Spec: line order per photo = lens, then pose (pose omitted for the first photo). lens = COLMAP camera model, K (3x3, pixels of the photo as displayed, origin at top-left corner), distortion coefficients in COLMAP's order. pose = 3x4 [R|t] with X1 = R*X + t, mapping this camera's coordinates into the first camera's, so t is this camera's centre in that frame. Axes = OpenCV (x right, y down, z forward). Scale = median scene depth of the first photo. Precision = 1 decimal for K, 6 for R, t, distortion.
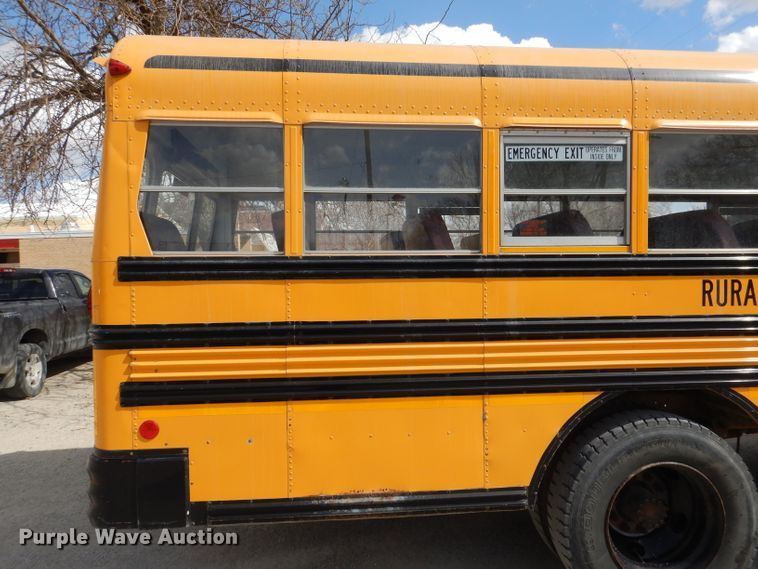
lens RADIAL K [[576.0, 0, 379.0], [0, 576.0, 284.5], [0, 0, 1]] dist [0.034198, 0.000707]
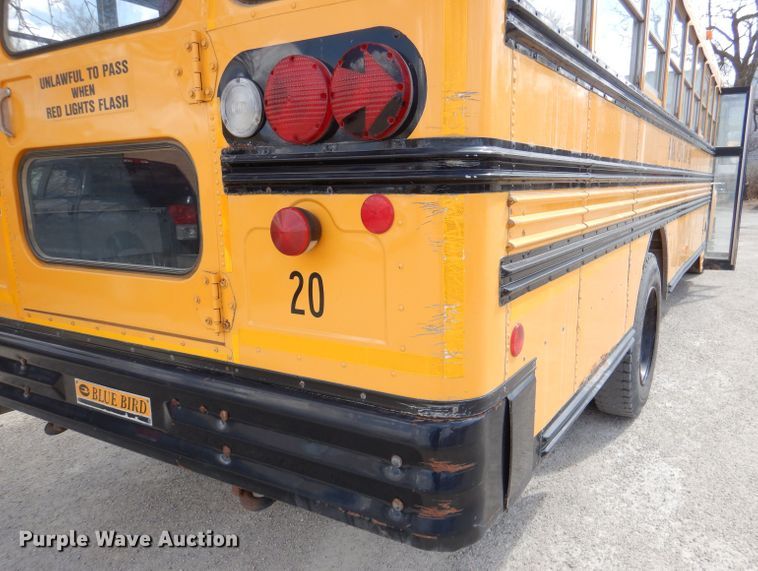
lens RADIAL K [[613.2, 0, 382.0], [0, 613.2, 302.0], [0, 0, 1]] dist [0.007893, -0.011193]
pose [[0.602549, -0.143467, 0.785081, -0.866053], [-0.017338, 0.981124, 0.192599, 0.098293], [-0.797894, -0.129662, 0.588688, 0.712171]]
